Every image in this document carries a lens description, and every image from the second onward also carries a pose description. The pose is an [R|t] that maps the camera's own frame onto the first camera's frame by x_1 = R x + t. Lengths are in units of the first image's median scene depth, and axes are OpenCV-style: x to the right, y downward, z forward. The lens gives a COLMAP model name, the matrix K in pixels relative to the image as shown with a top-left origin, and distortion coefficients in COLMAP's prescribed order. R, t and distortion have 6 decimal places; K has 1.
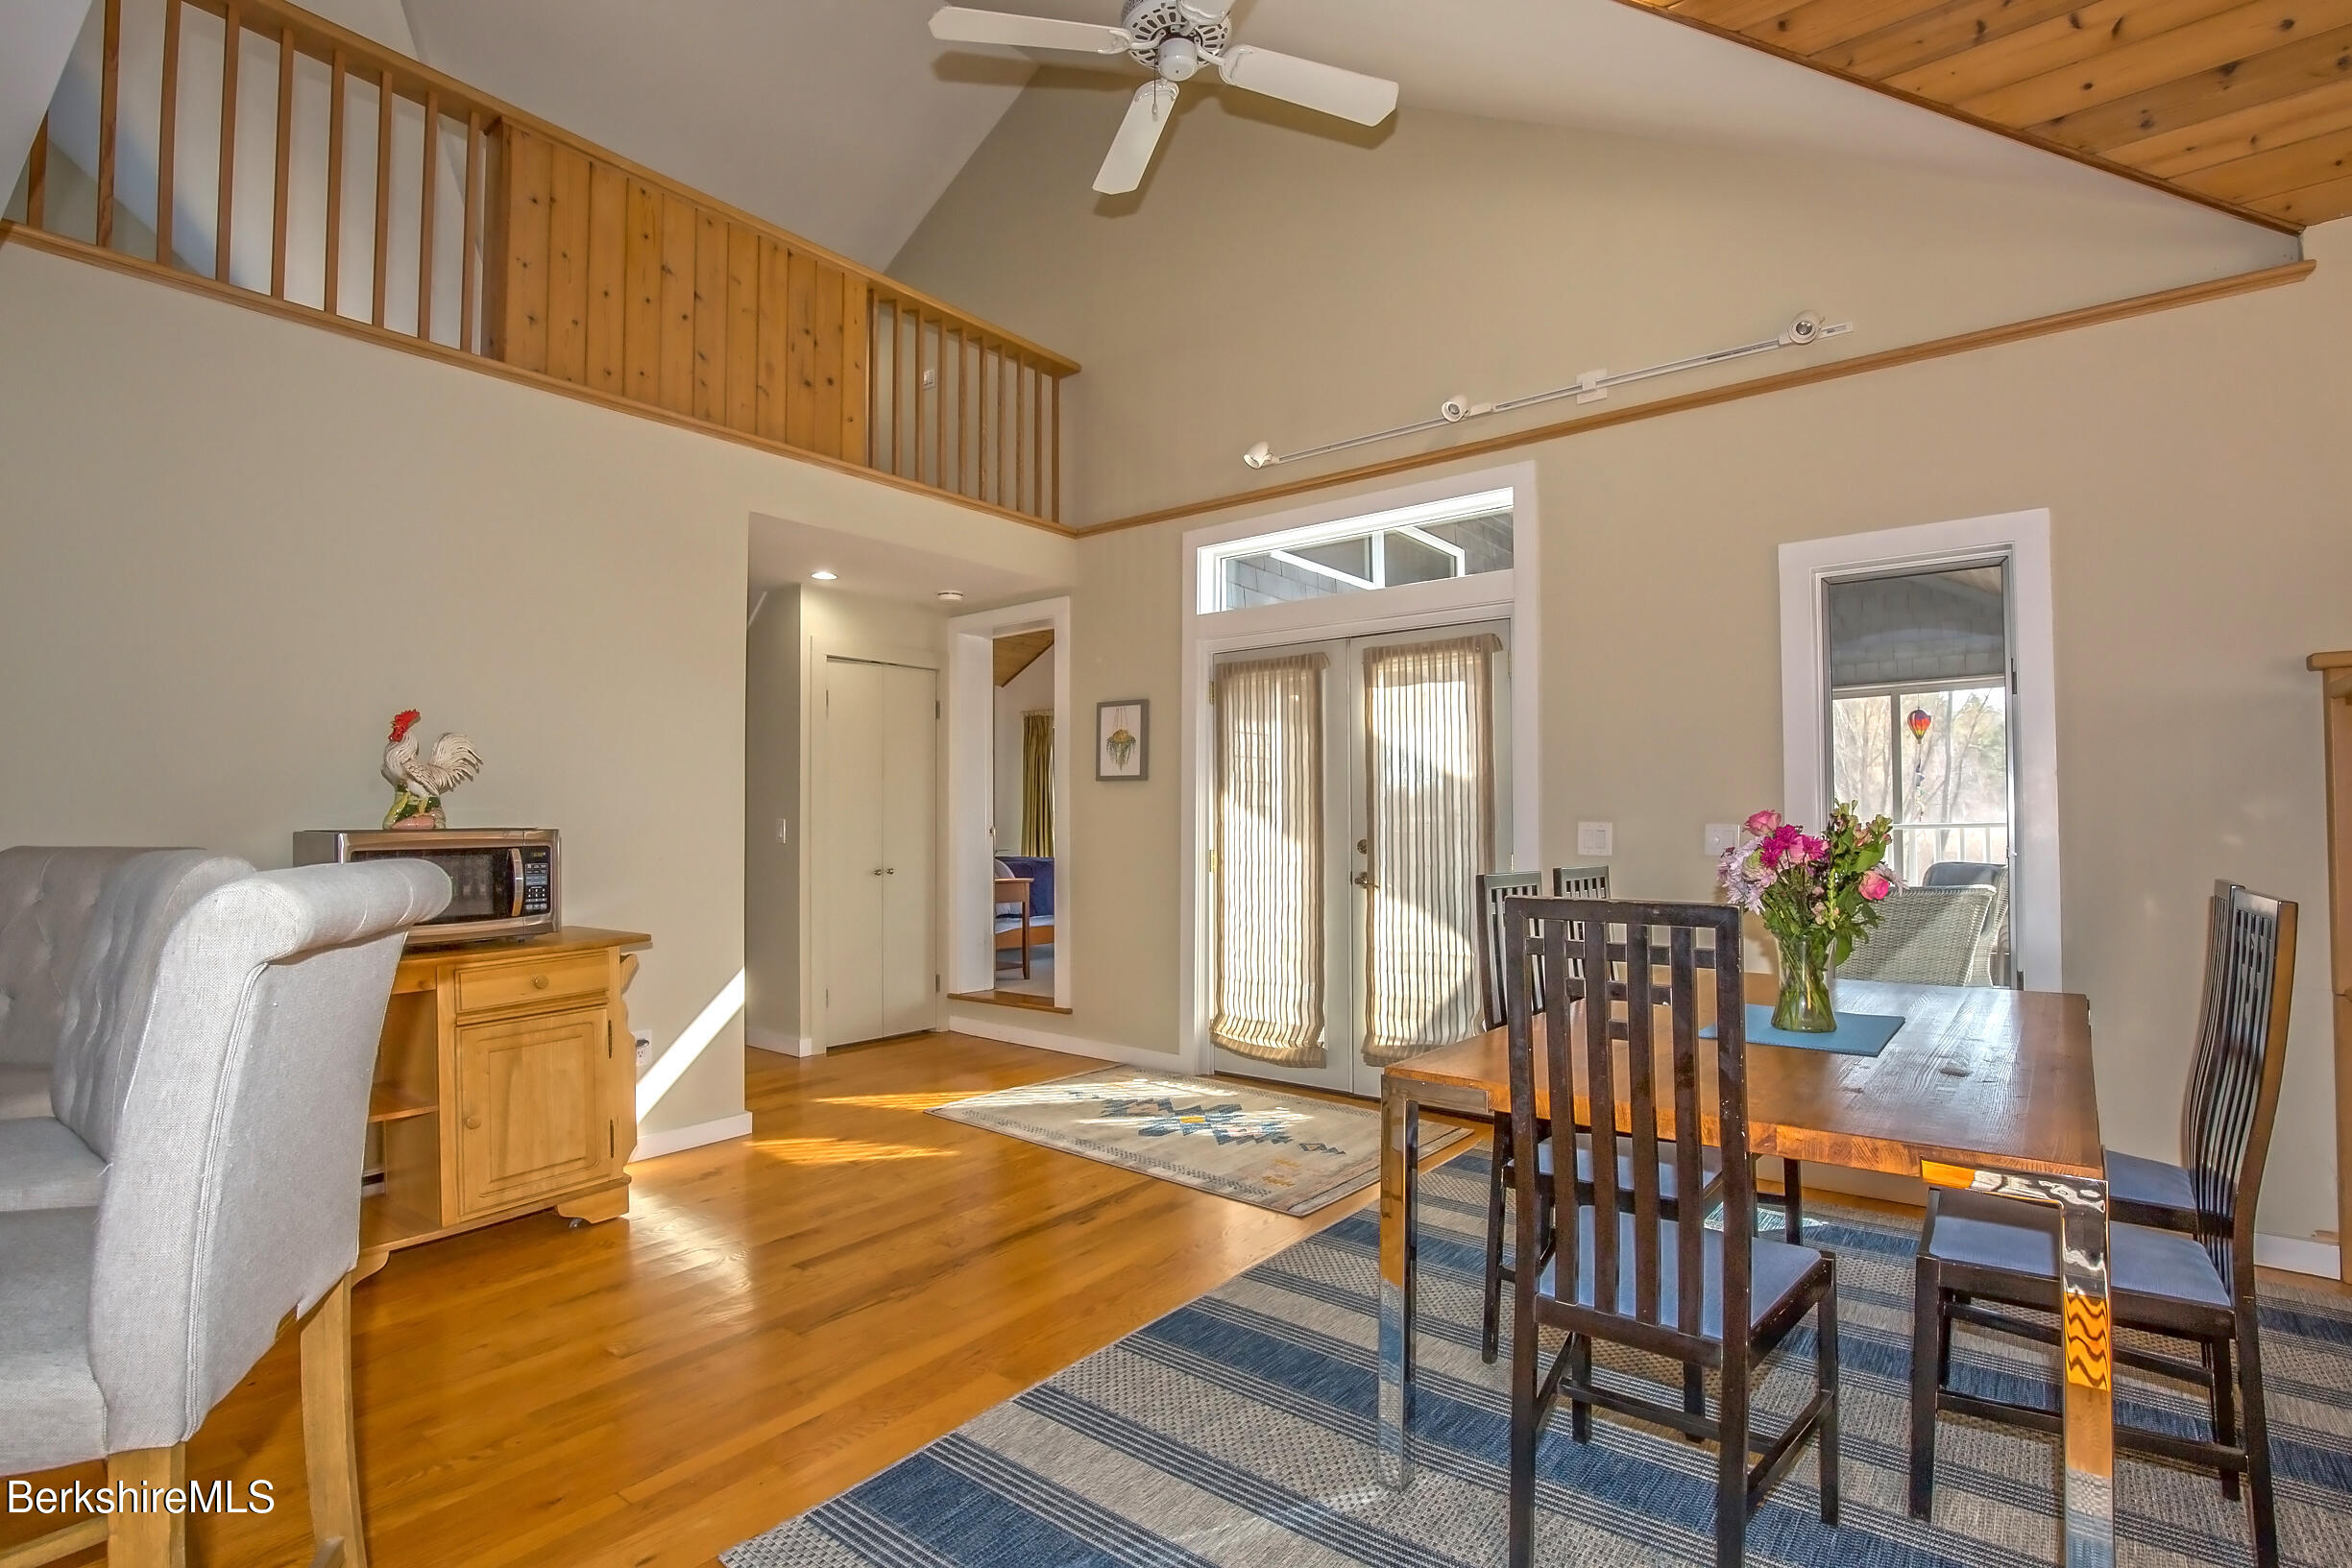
lens RADIAL K [[1100.0, 0, 1196.5], [0, 1100.0, 789.5], [0, 0, 1]] dist [-0.027134, 0.001713]
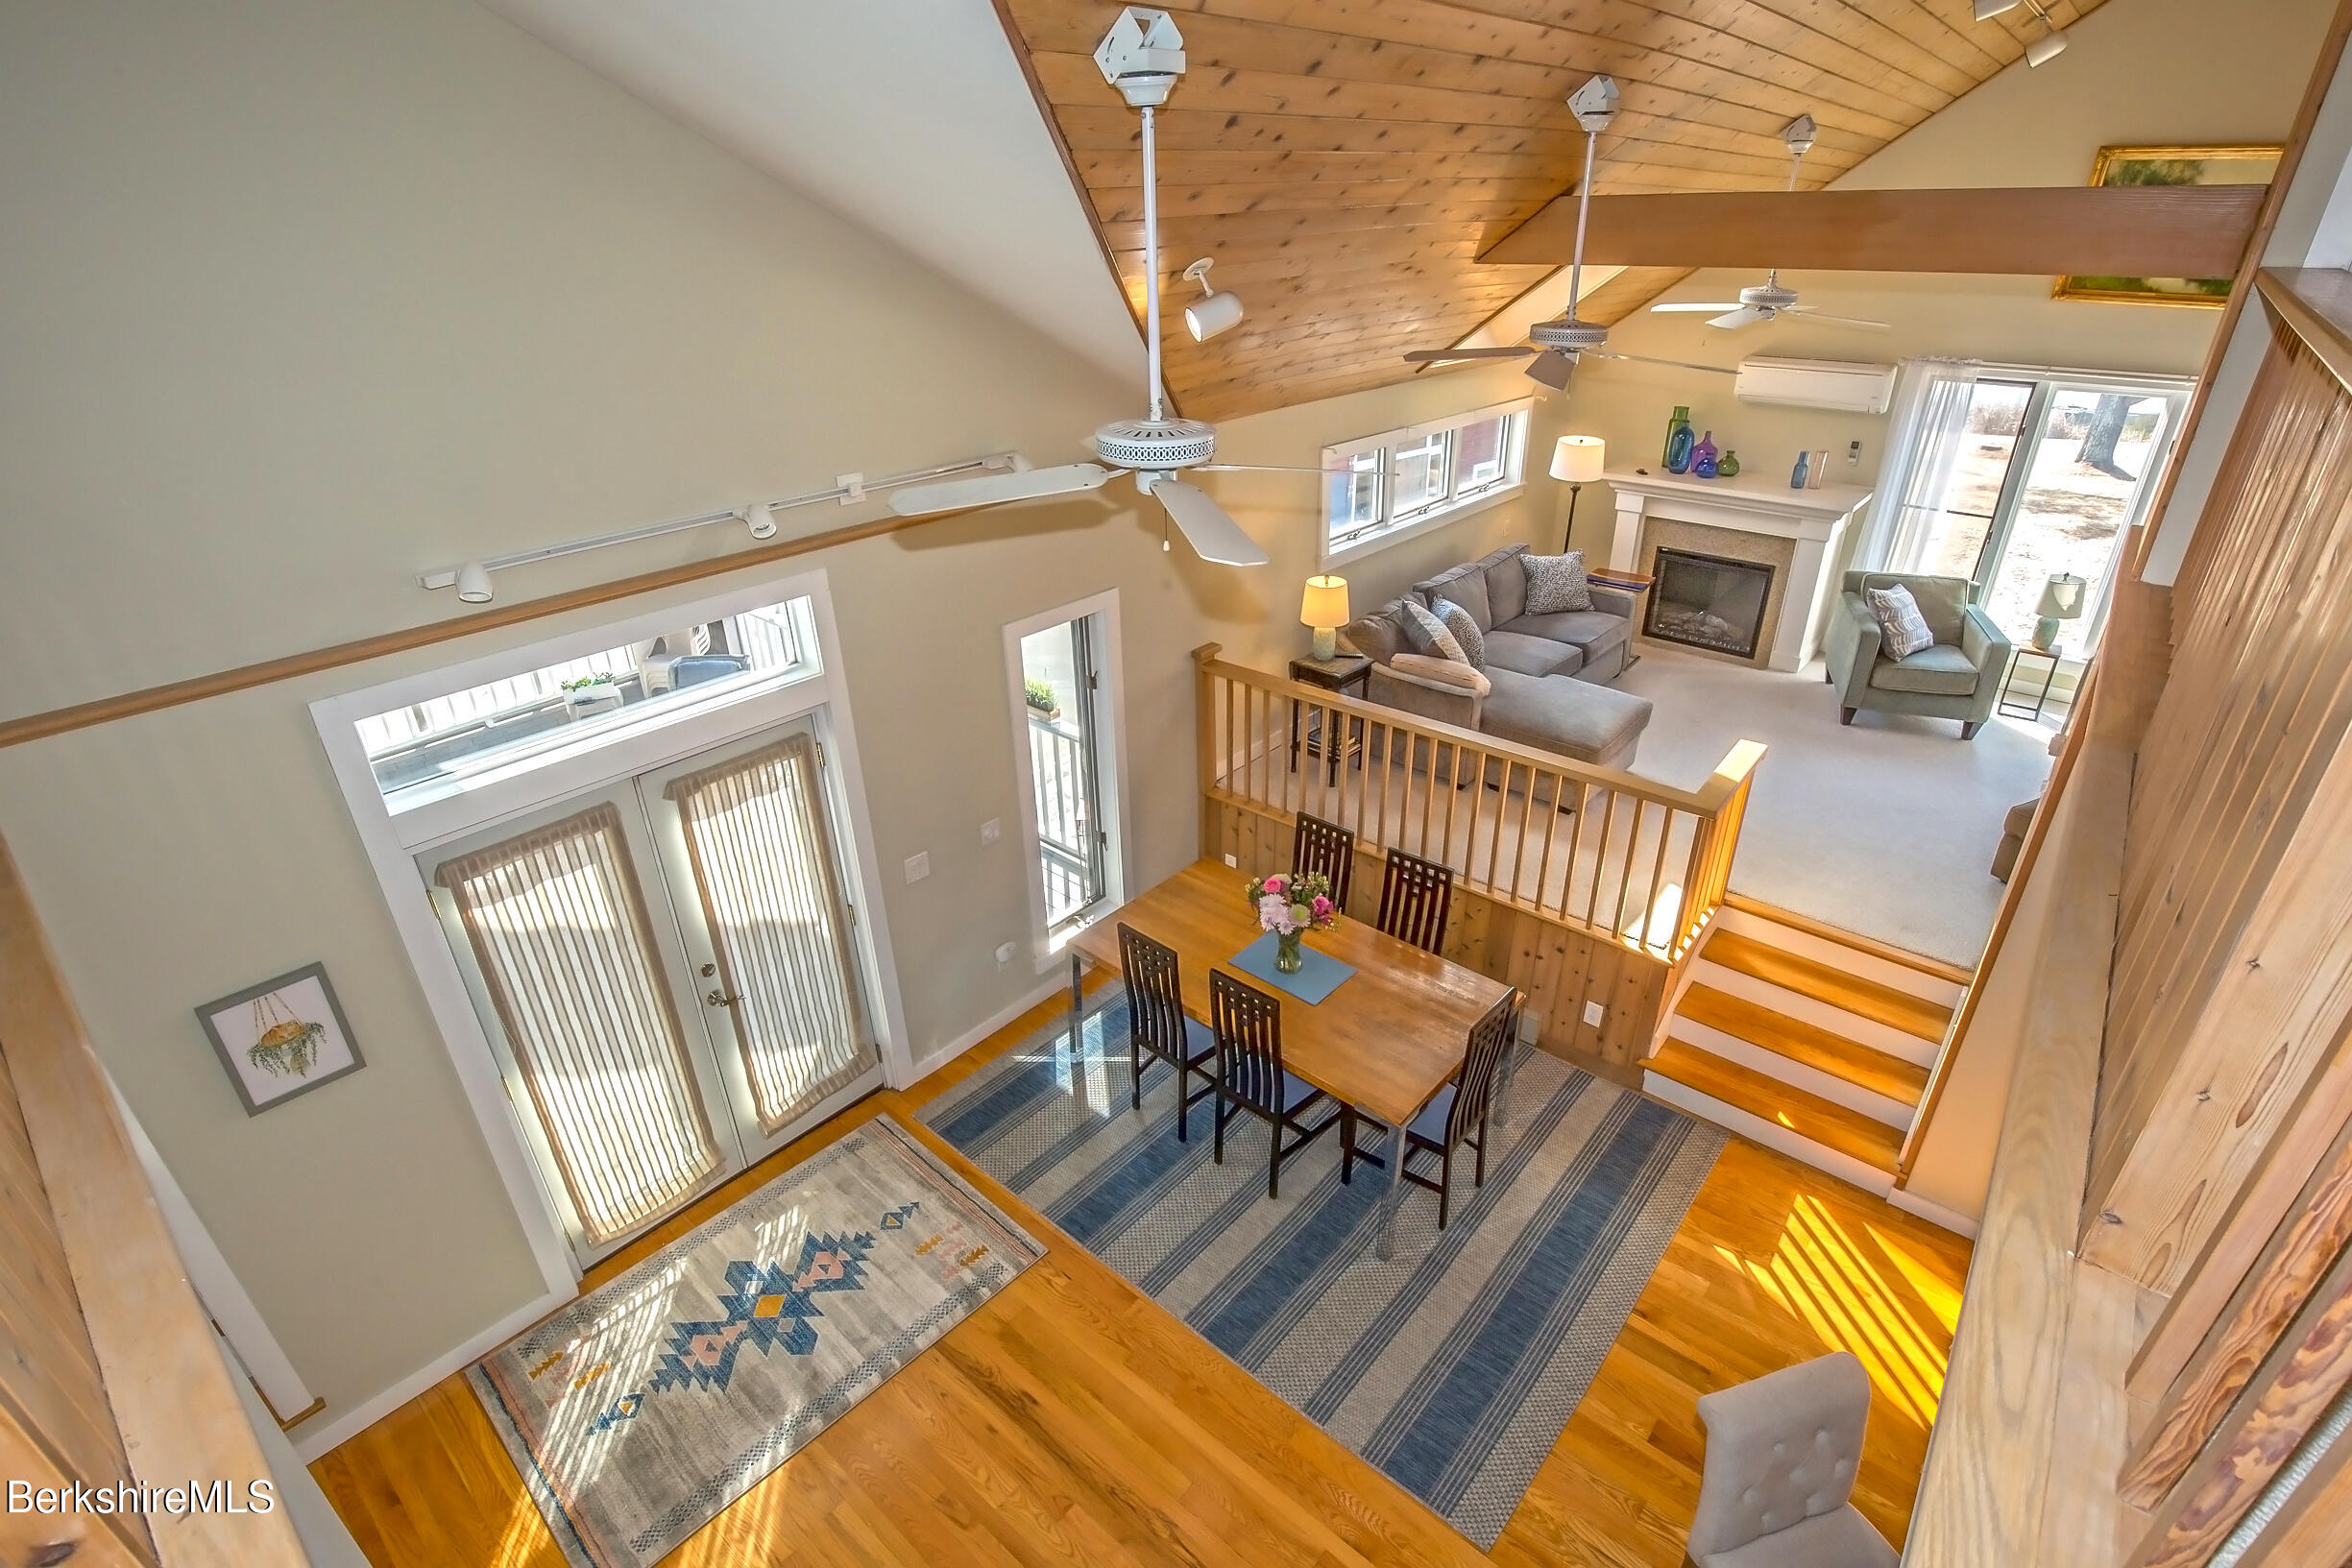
lens RADIAL K [[1118.9, 0, 1166.6], [0, 1118.9, 798.0], [0, 0, 1]] dist [-0.028226, 0.000160]
pose [[0.063351, -0.461446, 0.884904, -0.690203], [-0.011166, 0.886302, 0.462974, -0.604624], [-0.997929, -0.039211, 0.050996, 0.641674]]
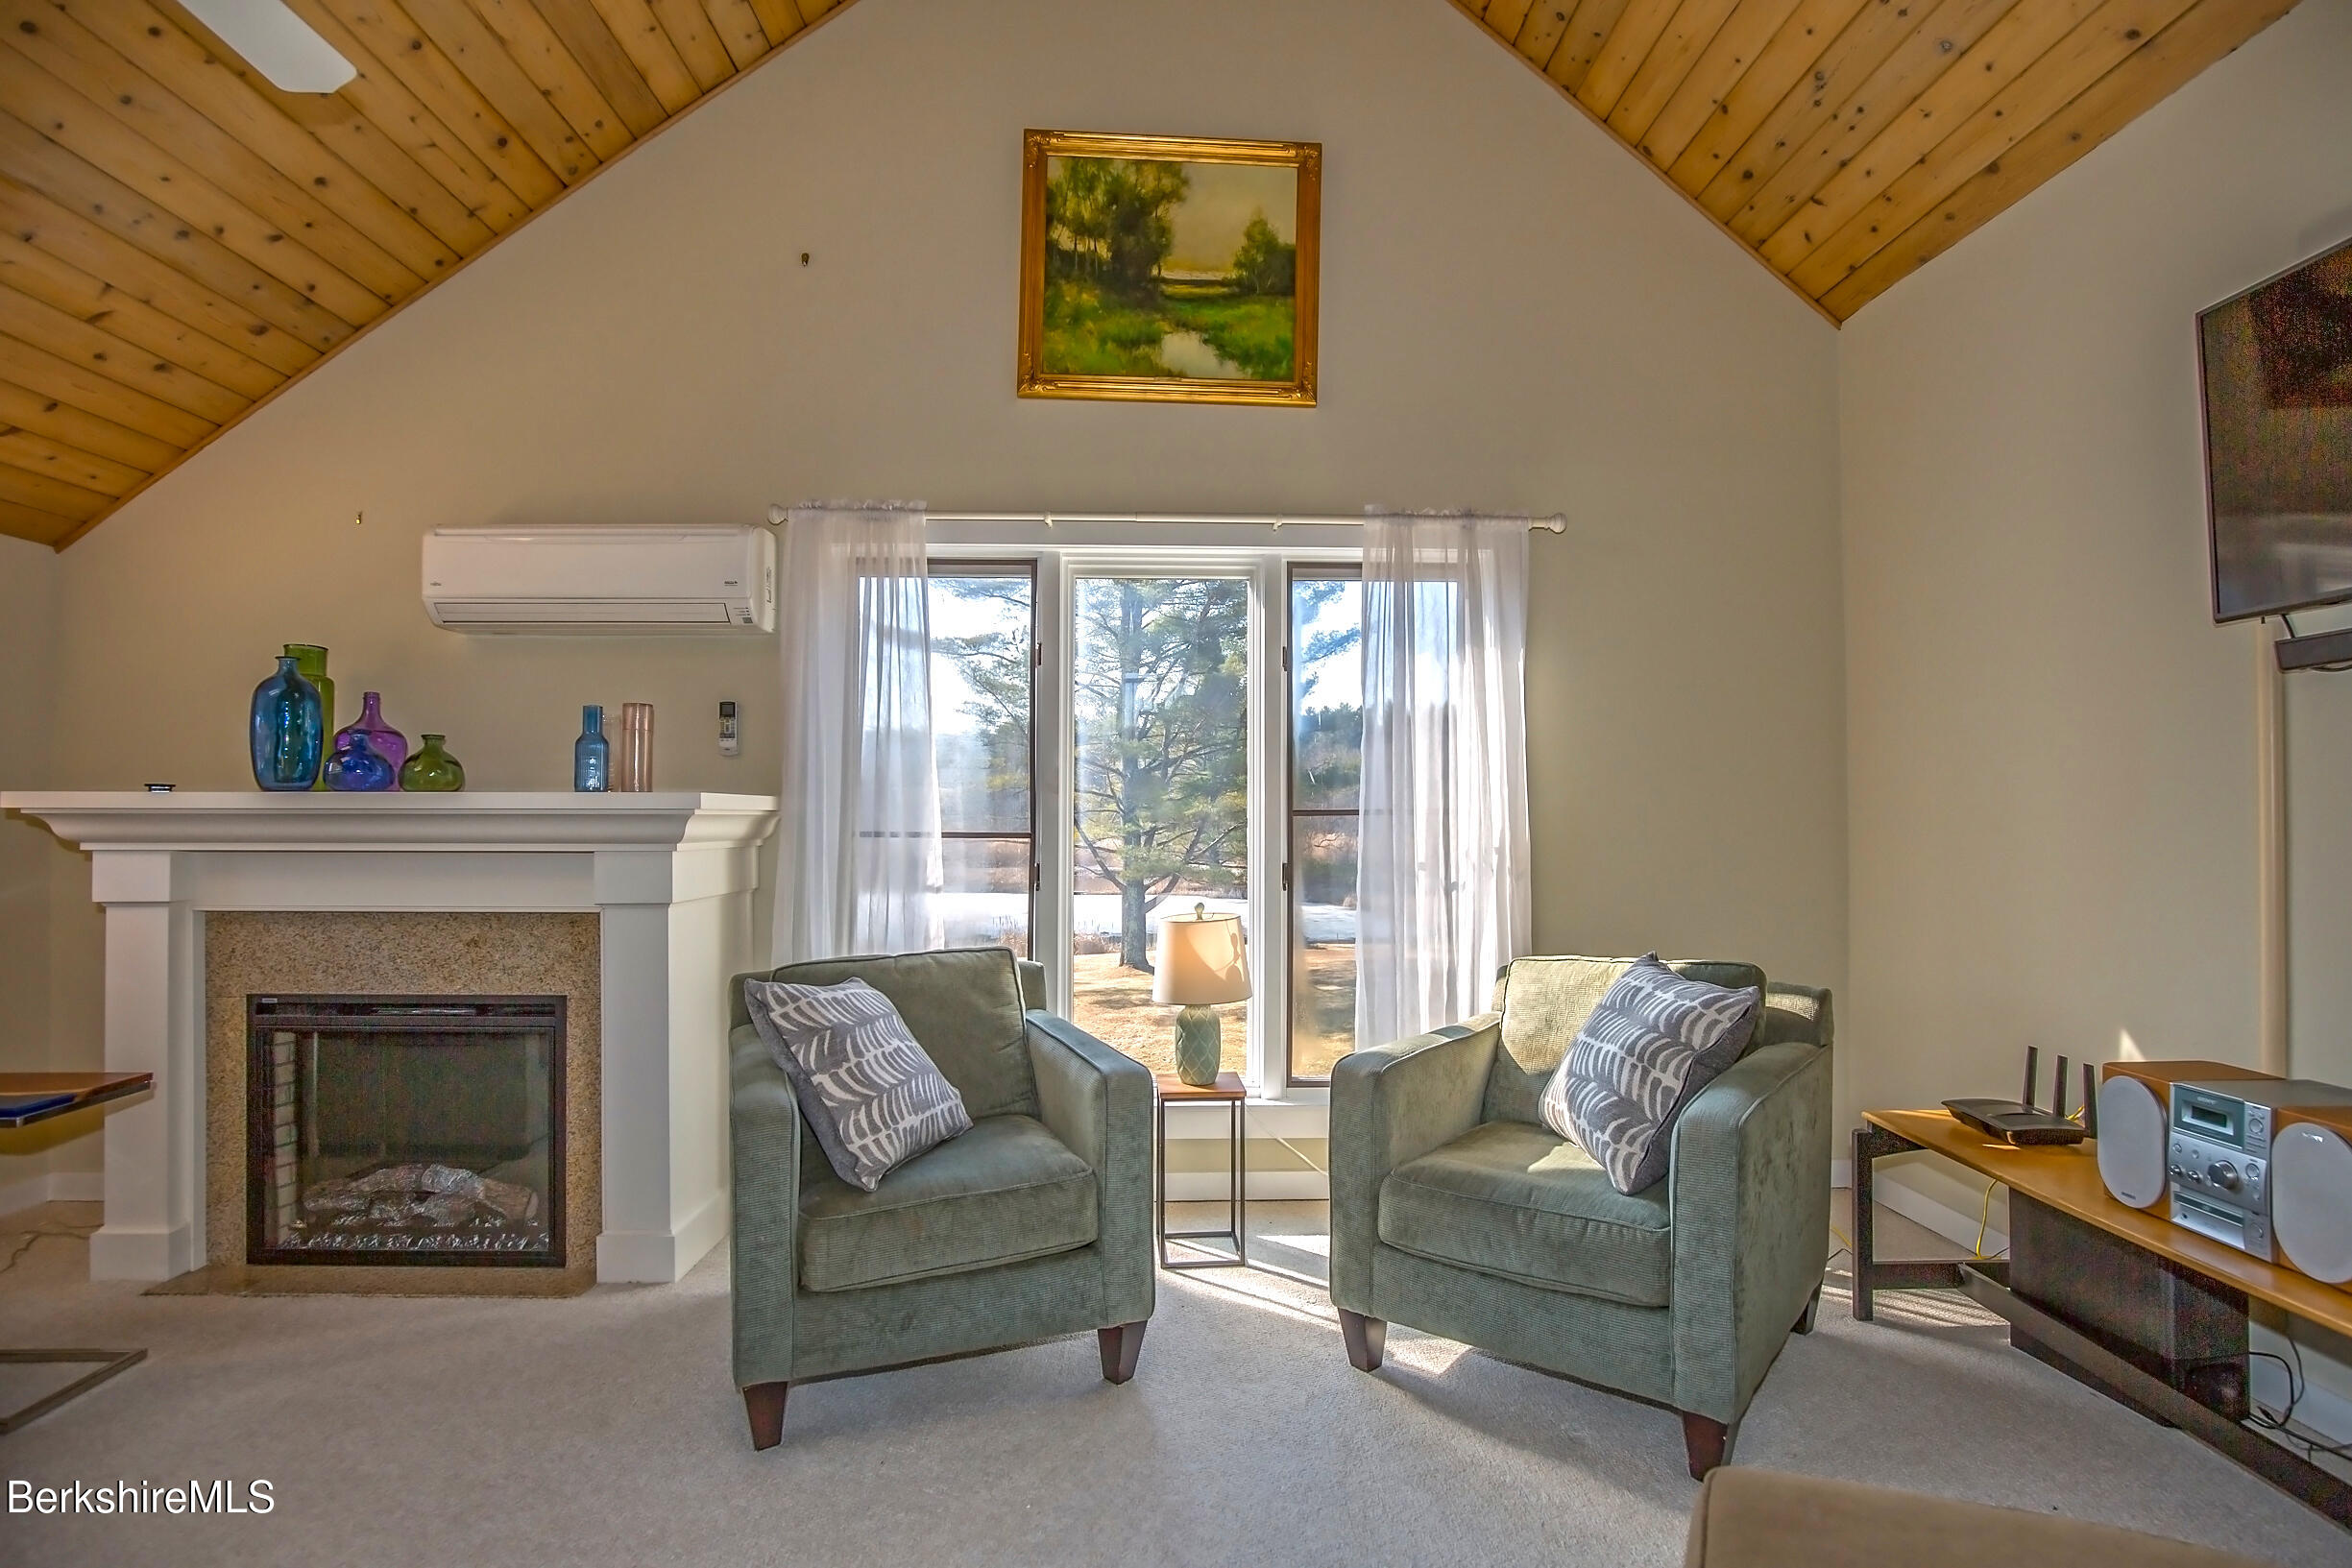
lens RADIAL K [[1131.3, 0, 1203.7], [0, 1131.3, 789.8], [0, 0, 1]] dist [-0.033669, 0.005065]
pose [[-0.636807, 0.025446, 0.770603, 0.463078], [-0.018522, 0.998662, -0.048282, -0.183856], [-0.770801, -0.045019, -0.635483, -0.158917]]
